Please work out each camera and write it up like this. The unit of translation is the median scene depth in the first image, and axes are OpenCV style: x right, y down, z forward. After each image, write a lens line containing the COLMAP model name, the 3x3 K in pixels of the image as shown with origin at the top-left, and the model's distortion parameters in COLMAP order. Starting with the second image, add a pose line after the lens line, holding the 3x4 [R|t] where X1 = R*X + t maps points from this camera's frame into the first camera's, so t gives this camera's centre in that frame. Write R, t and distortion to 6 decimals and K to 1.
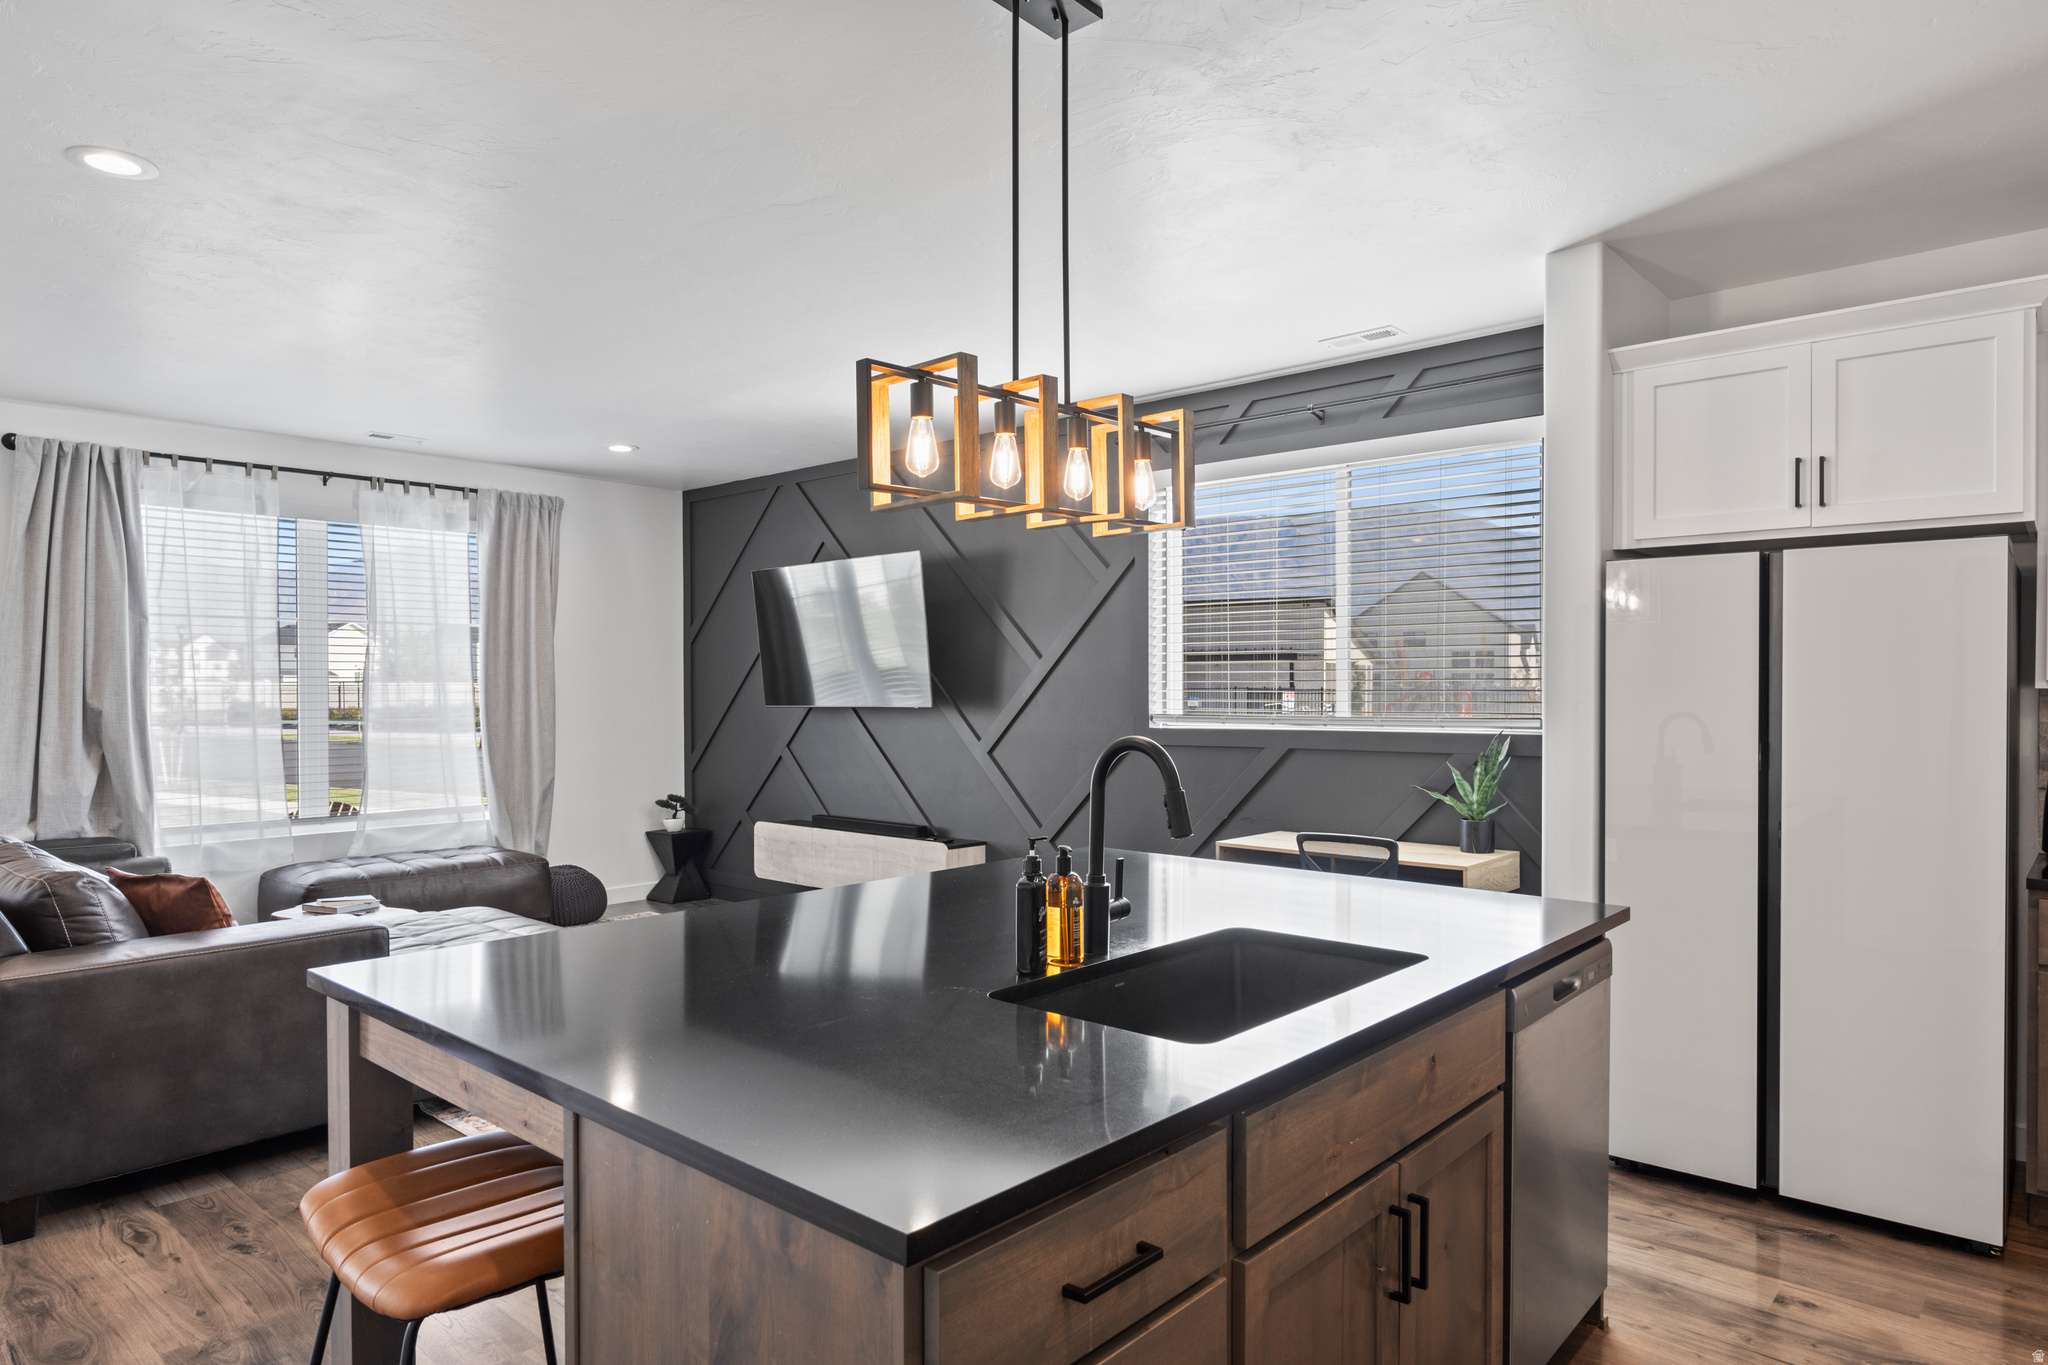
lens RADIAL K [[1218.1, 0, 1025.3], [0, 1218.1, 695.9], [0, 0, 1]] dist [-0.001915, -0.000980]
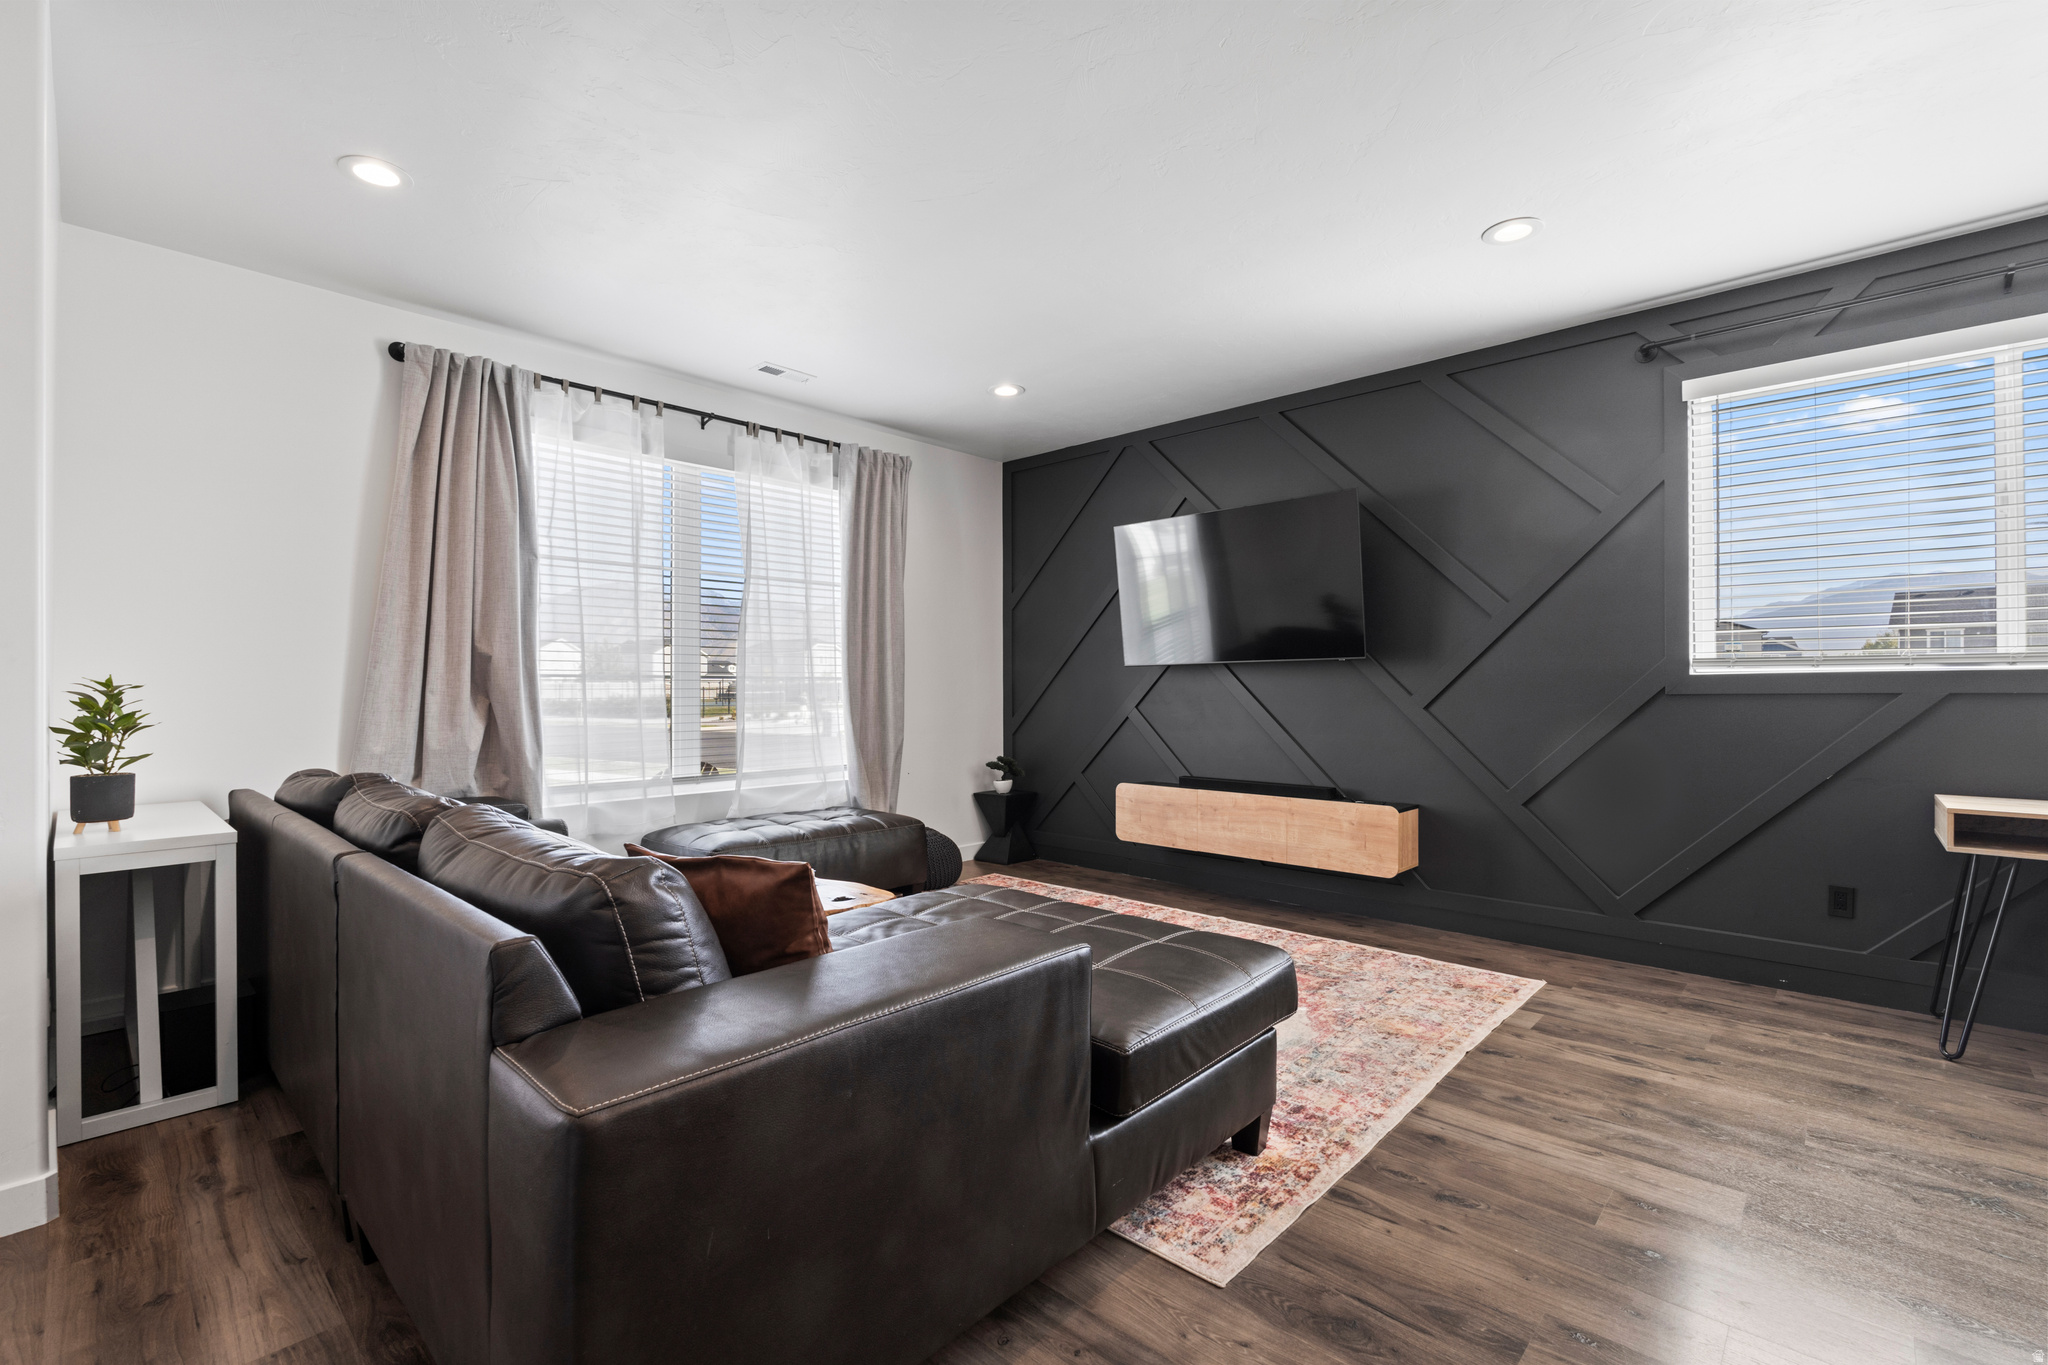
lens RADIAL K [[897.8, 0, 1024.0], [0, 897.8, 682.5], [0, 0, 1]] dist [-0.003587, 0.000955]
pose [[0.999727, 0.000797, -0.023350, -0.339707], [-0.001109, 0.999910, -0.013354, 0.039249], [0.023337, 0.013376, 0.999638, 0.336658]]
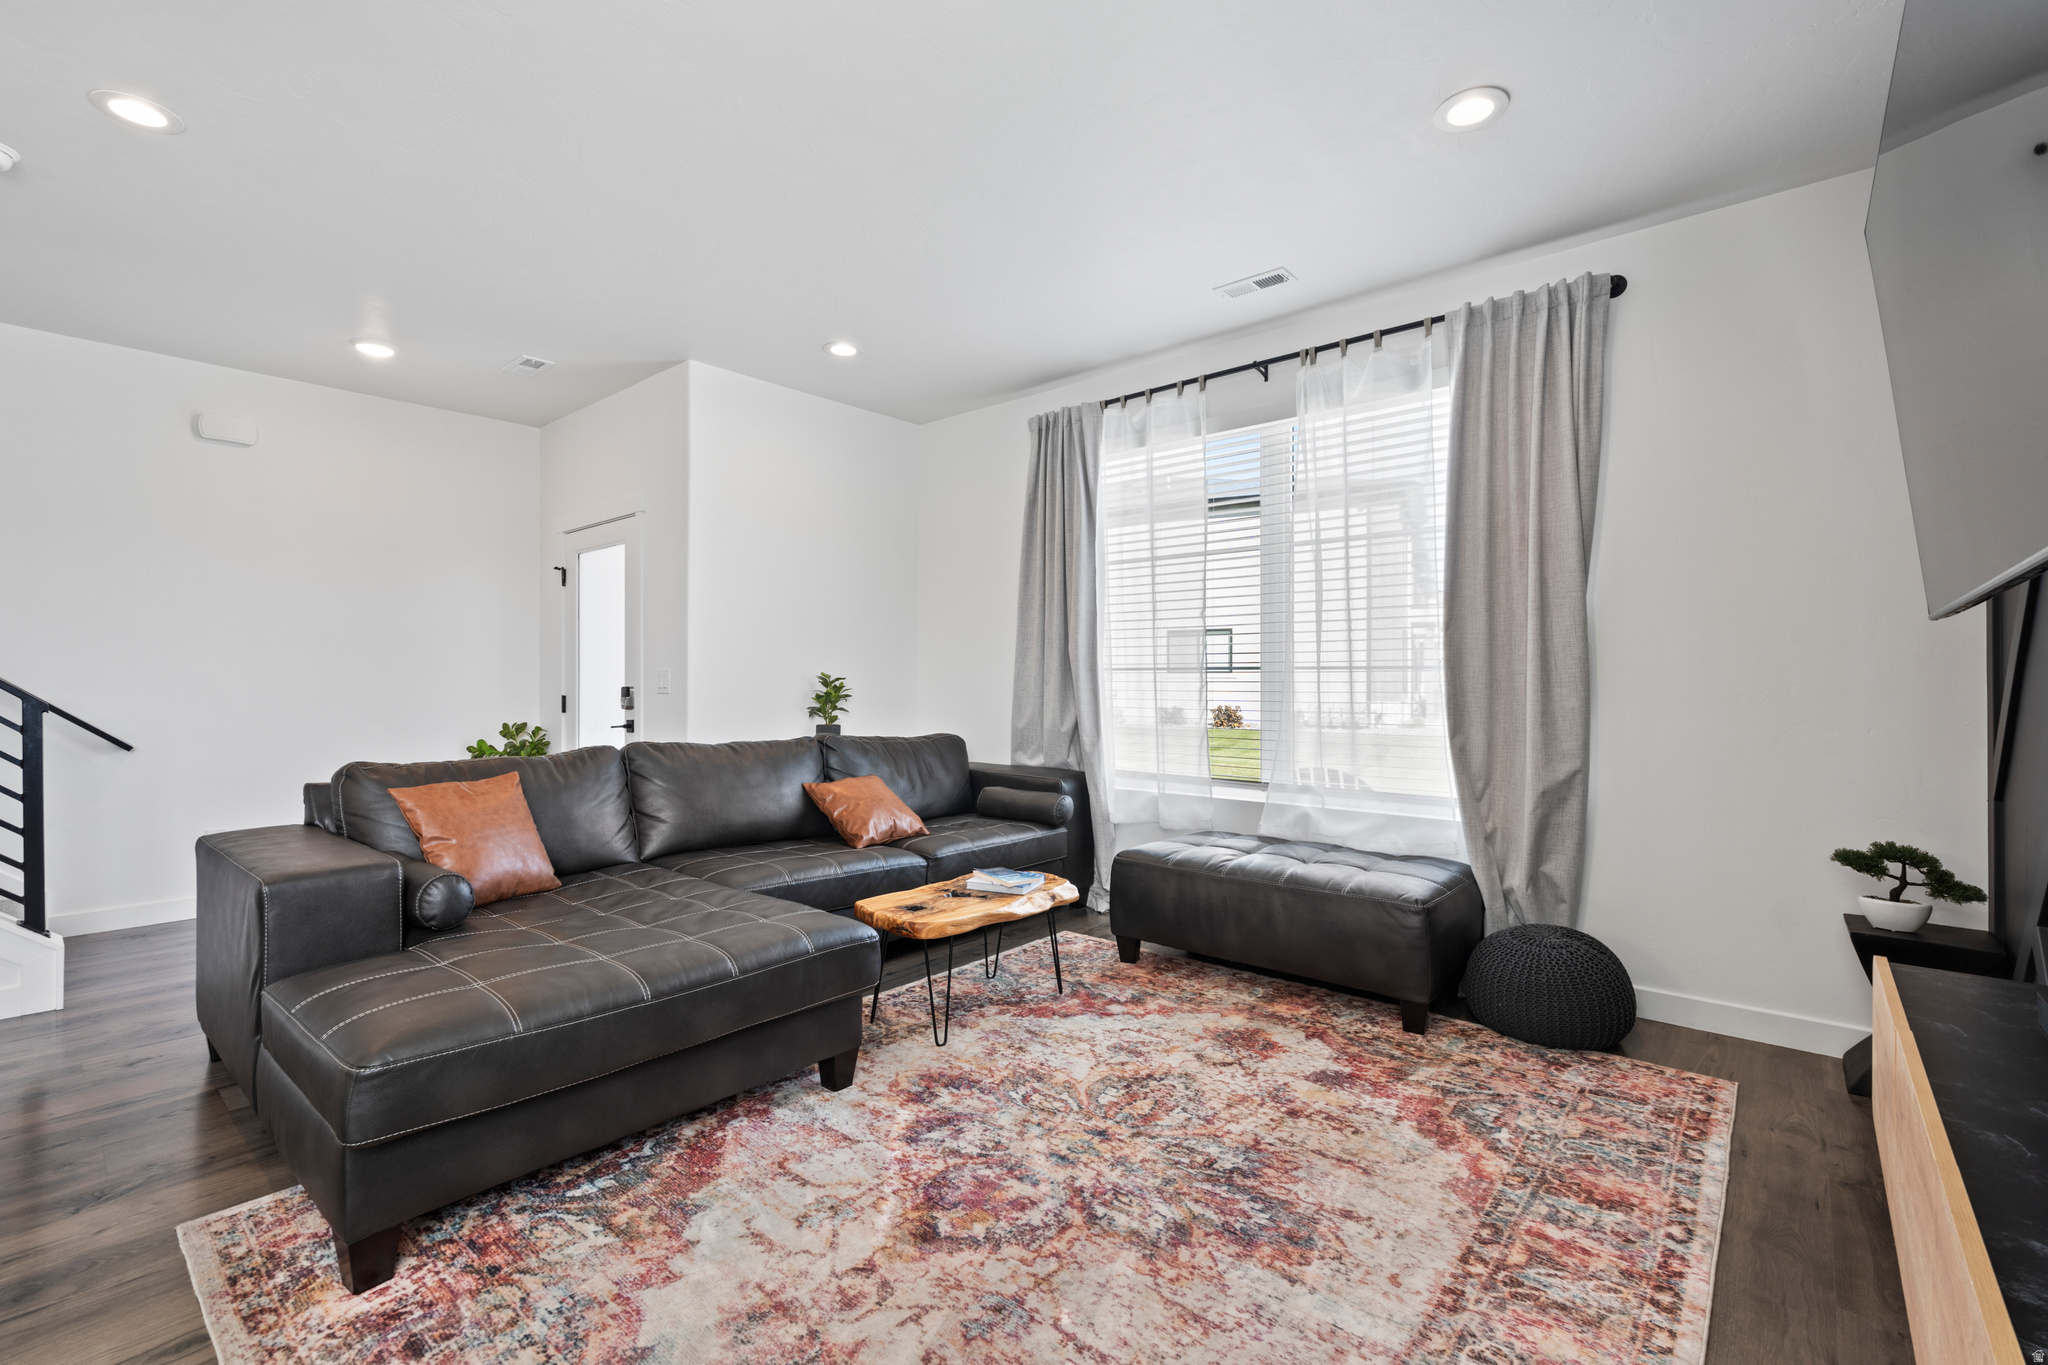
lens RADIAL K [[897.8, 0, 1024.0], [0, 897.8, 682.5], [0, 0, 1]] dist [-0.003587, 0.000955]
pose [[0.019449, 0.008762, -0.999772, 0.035083], [-0.009221, 0.999921, 0.008584, 0.031044], [0.999768, 0.009052, 0.019529, 0.916200]]
